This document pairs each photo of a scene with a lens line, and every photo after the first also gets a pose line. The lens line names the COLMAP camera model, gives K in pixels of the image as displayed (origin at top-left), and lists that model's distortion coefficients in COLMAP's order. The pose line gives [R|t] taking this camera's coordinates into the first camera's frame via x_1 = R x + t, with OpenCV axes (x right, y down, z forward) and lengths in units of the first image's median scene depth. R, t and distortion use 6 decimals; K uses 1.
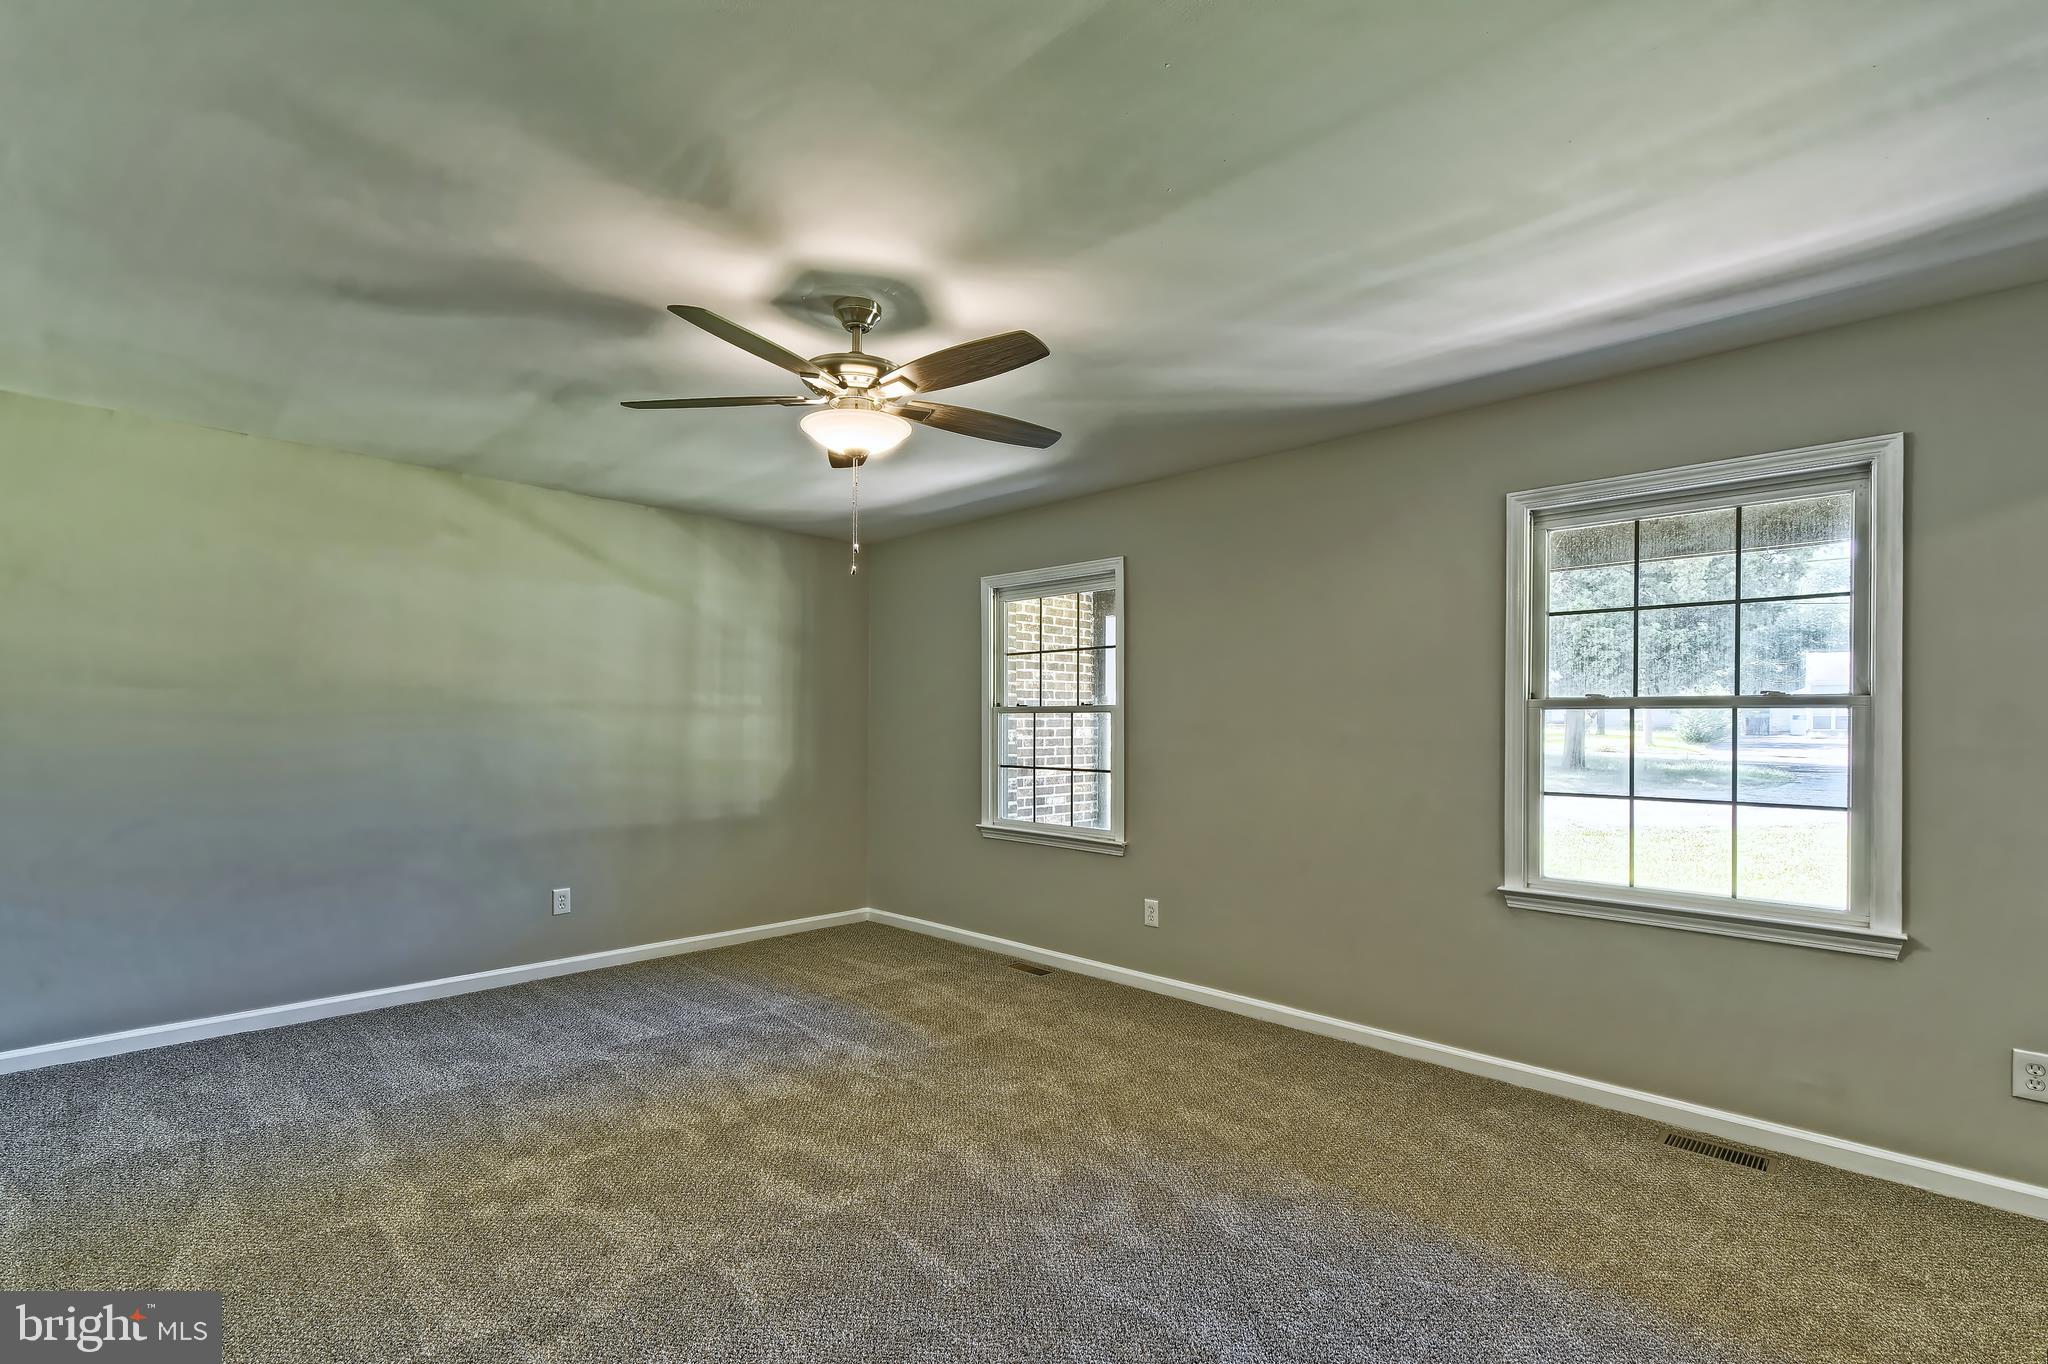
lens RADIAL K [[912.0, 0, 1038.4], [0, 912.0, 726.4], [0, 0, 1]] dist [0.000357, 0.000255]
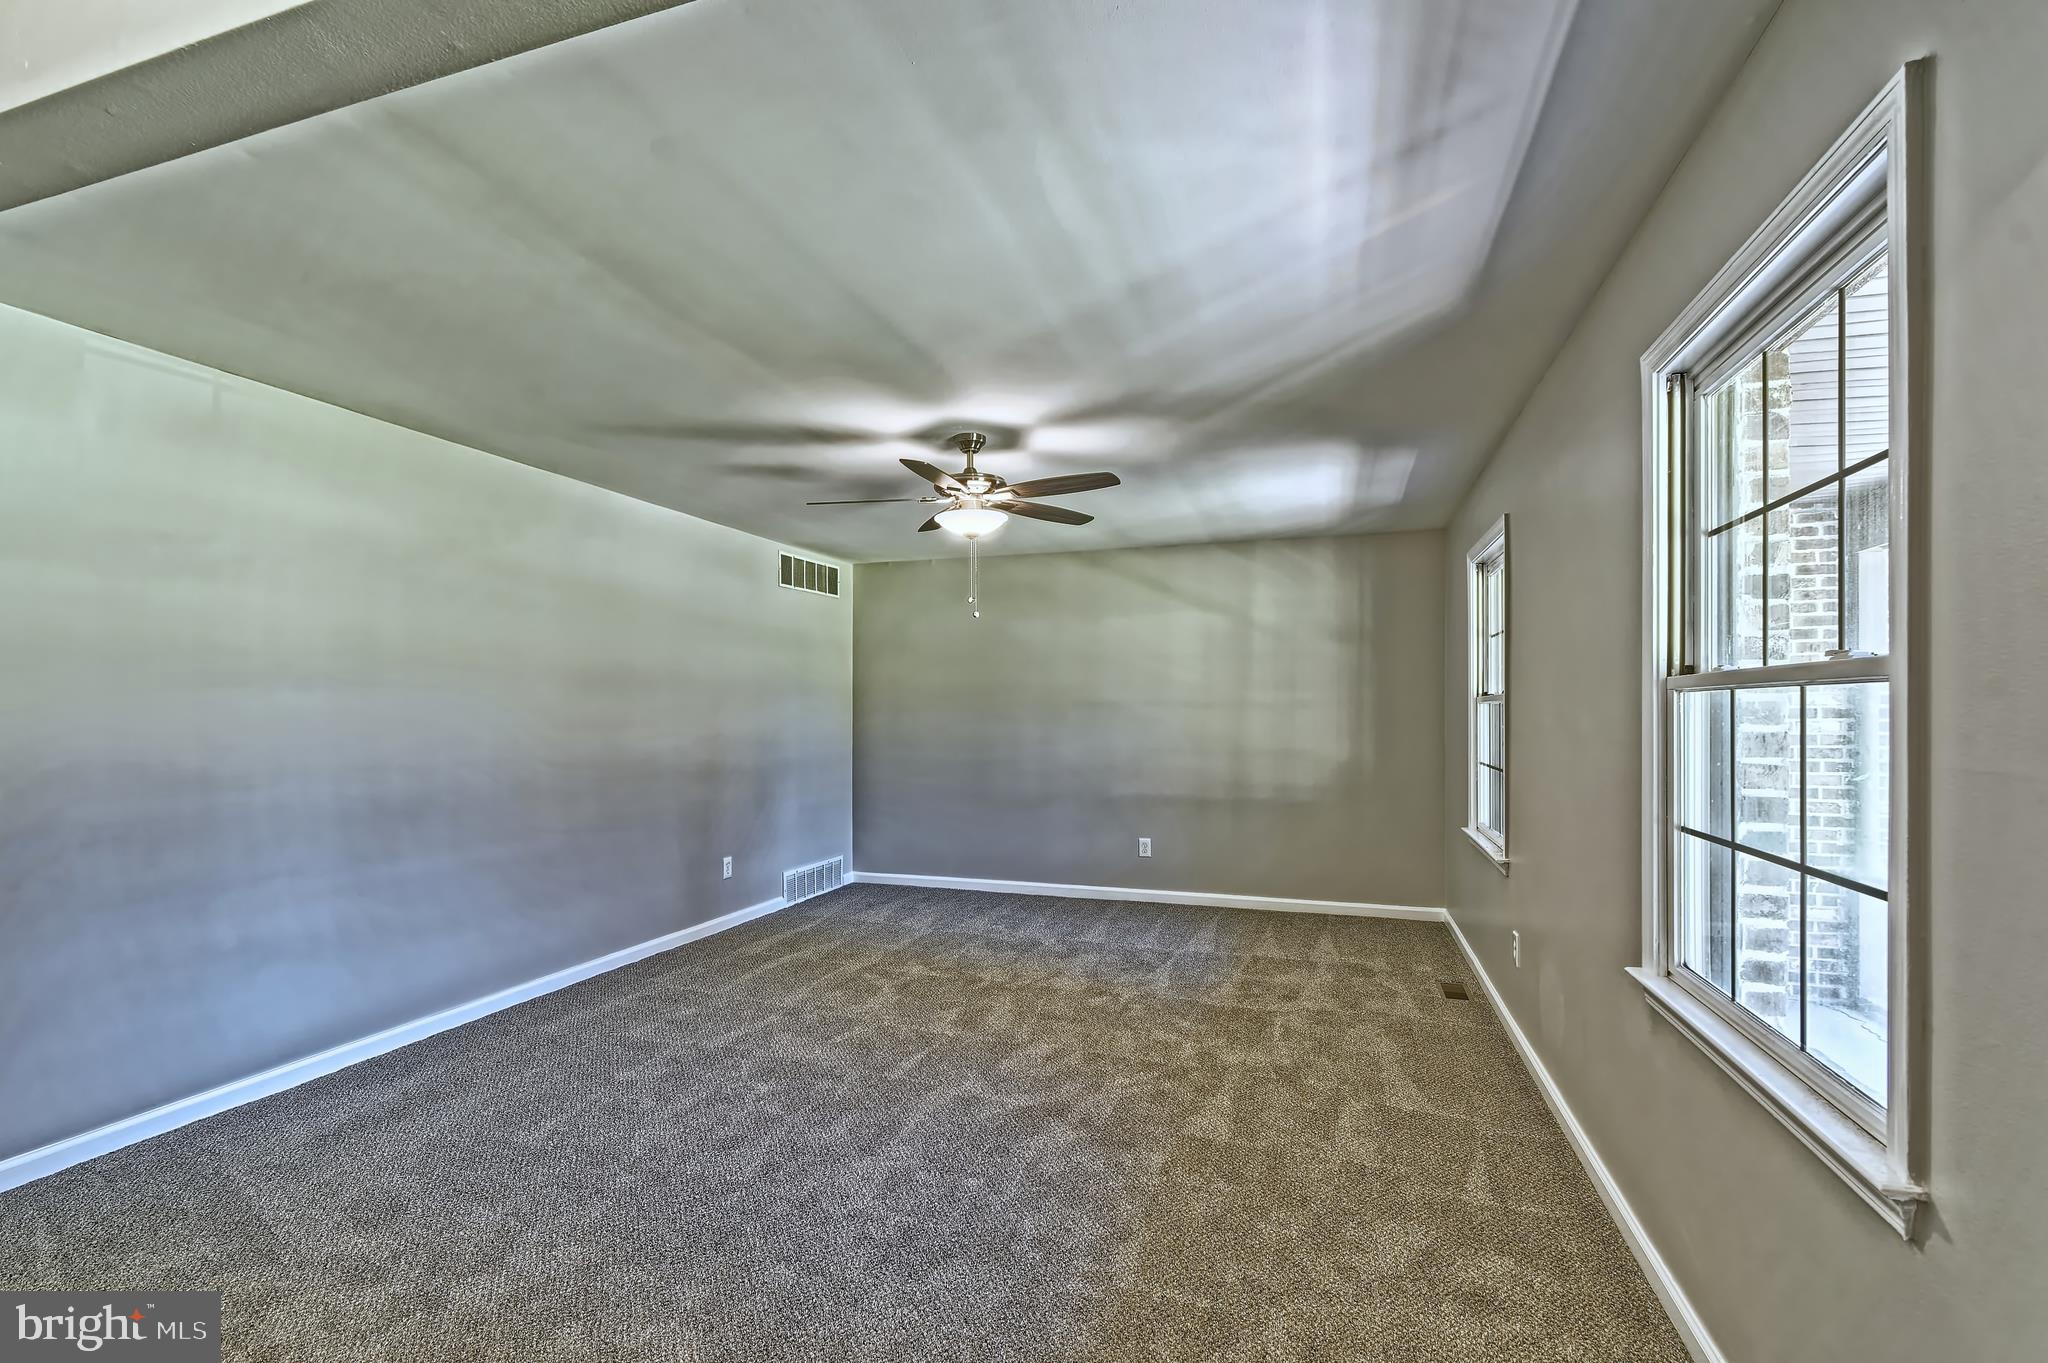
lens RADIAL K [[923.3, 0, 1013.9], [0, 923.3, 707.6], [0, 0, 1]] dist [-0.002530, -0.000037]
pose [[0.427610, -0.012445, -0.903878, 0.812236], [0.001208, 0.999912, -0.013195, 0.000462], [0.903963, 0.004551, 0.427587, 0.289434]]
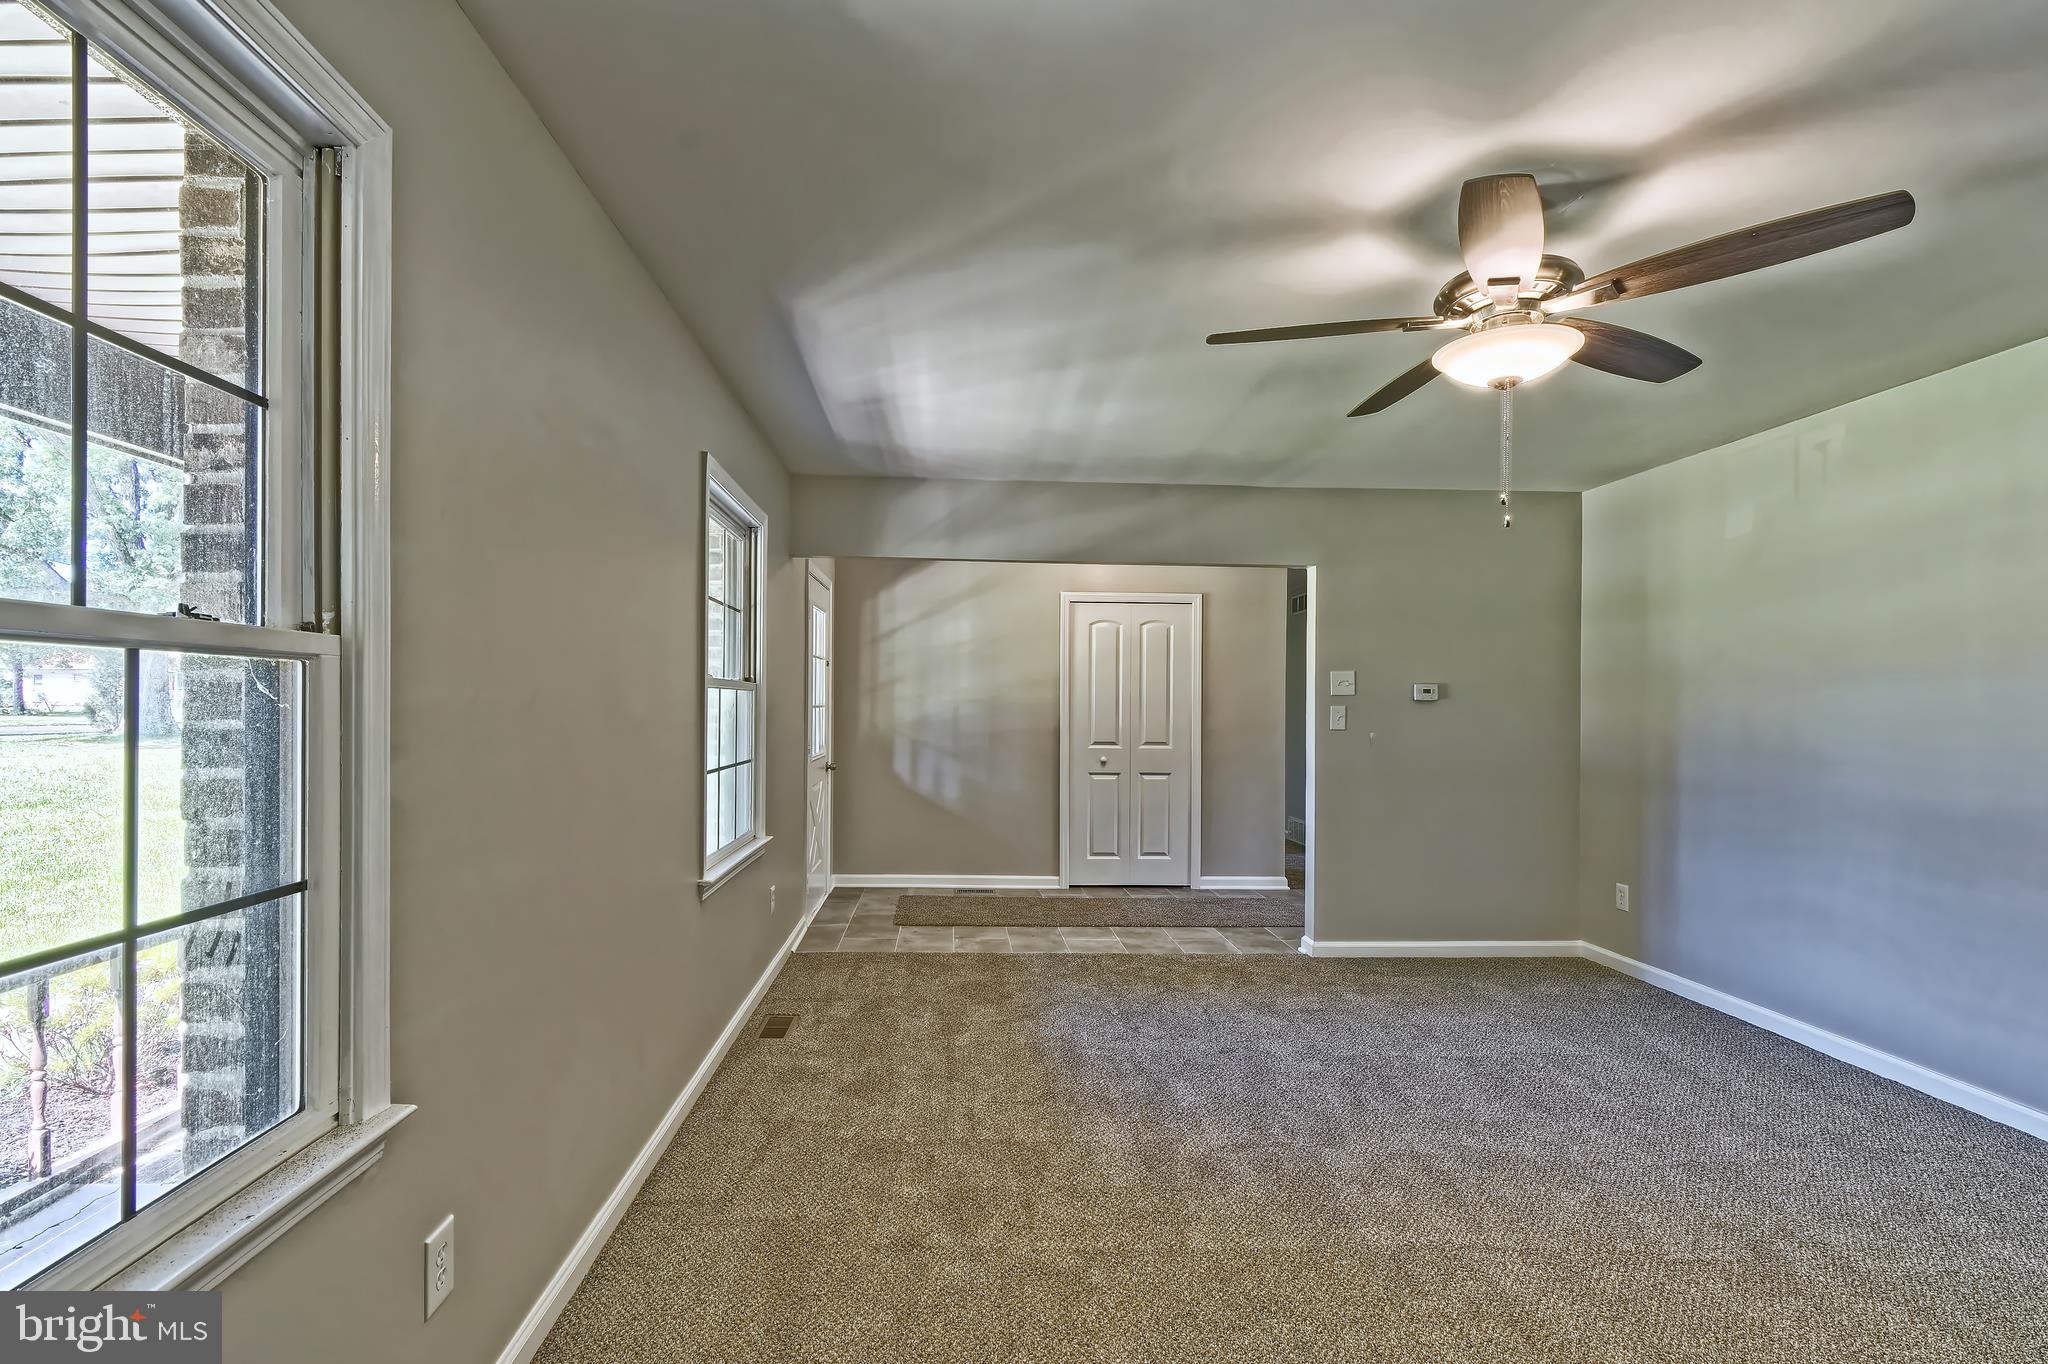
lens RADIAL K [[923.3, 0, 1013.9], [0, 923.3, 708.1], [0, 0, 1]] dist [-0.002530, -0.000037]
pose [[-0.739961, -0.009908, 0.672577, -0.298123], [-0.008256, 0.999950, 0.005648, -0.003529], [-0.672599, -0.001374, -0.740006, 1.314495]]
